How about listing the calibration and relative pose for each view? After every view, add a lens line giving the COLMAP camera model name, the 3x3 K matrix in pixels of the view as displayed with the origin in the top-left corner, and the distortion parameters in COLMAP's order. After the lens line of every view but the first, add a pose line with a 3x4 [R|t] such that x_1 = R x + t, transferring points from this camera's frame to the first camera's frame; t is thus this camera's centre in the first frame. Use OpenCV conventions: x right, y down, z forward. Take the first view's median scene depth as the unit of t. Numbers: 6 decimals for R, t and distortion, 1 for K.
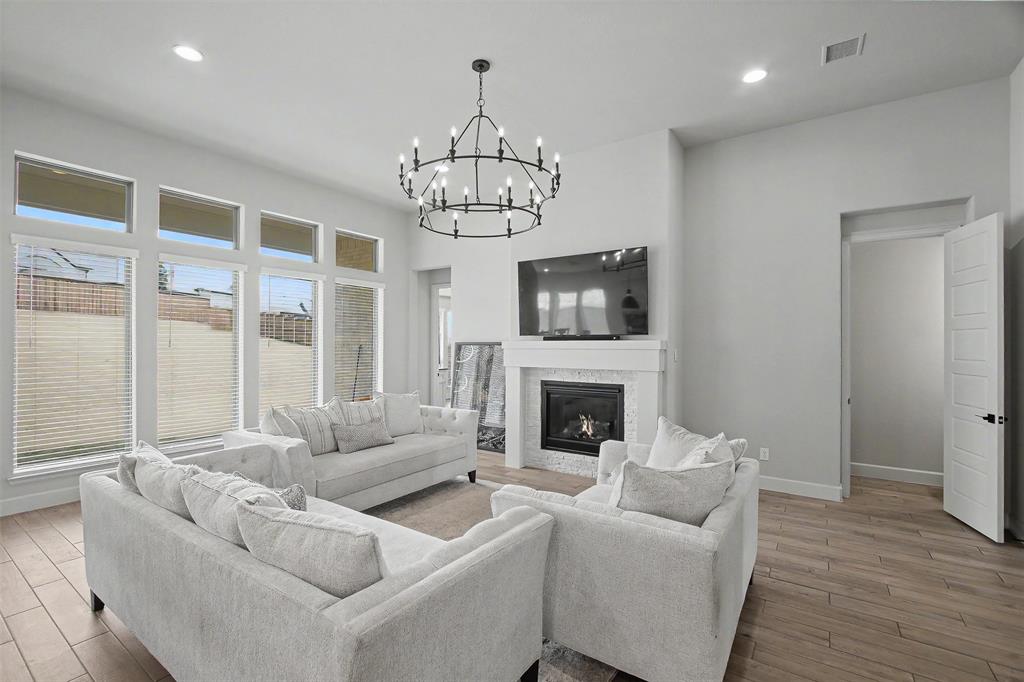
lens RADIAL K [[459.4, 0, 507.5], [0, 459.4, 342.3], [0, 0, 1]] dist [-0.000226, 0.000431]
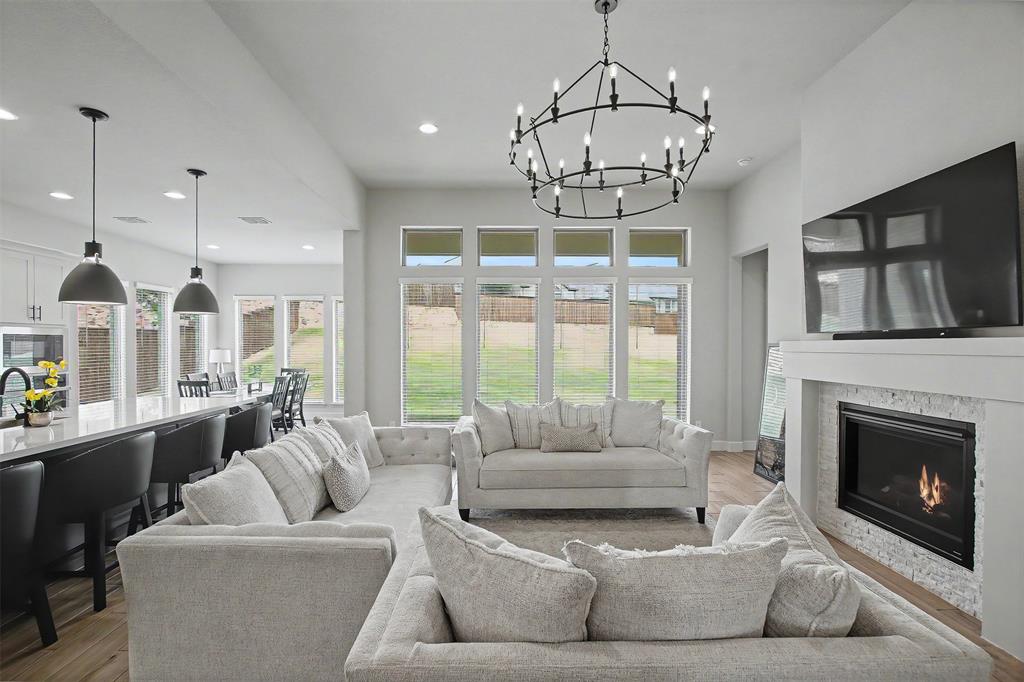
lens RADIAL K [[459.4, 0, 510.4], [0, 459.4, 344.7], [0, 0, 1]] dist [-0.000226, 0.000431]
pose [[0.595661, -0.001734, -0.803234, 0.320061], [0.001935, 0.999998, -0.000723, 0.002057], [0.803233, -0.001124, 0.595663, 0.243352]]
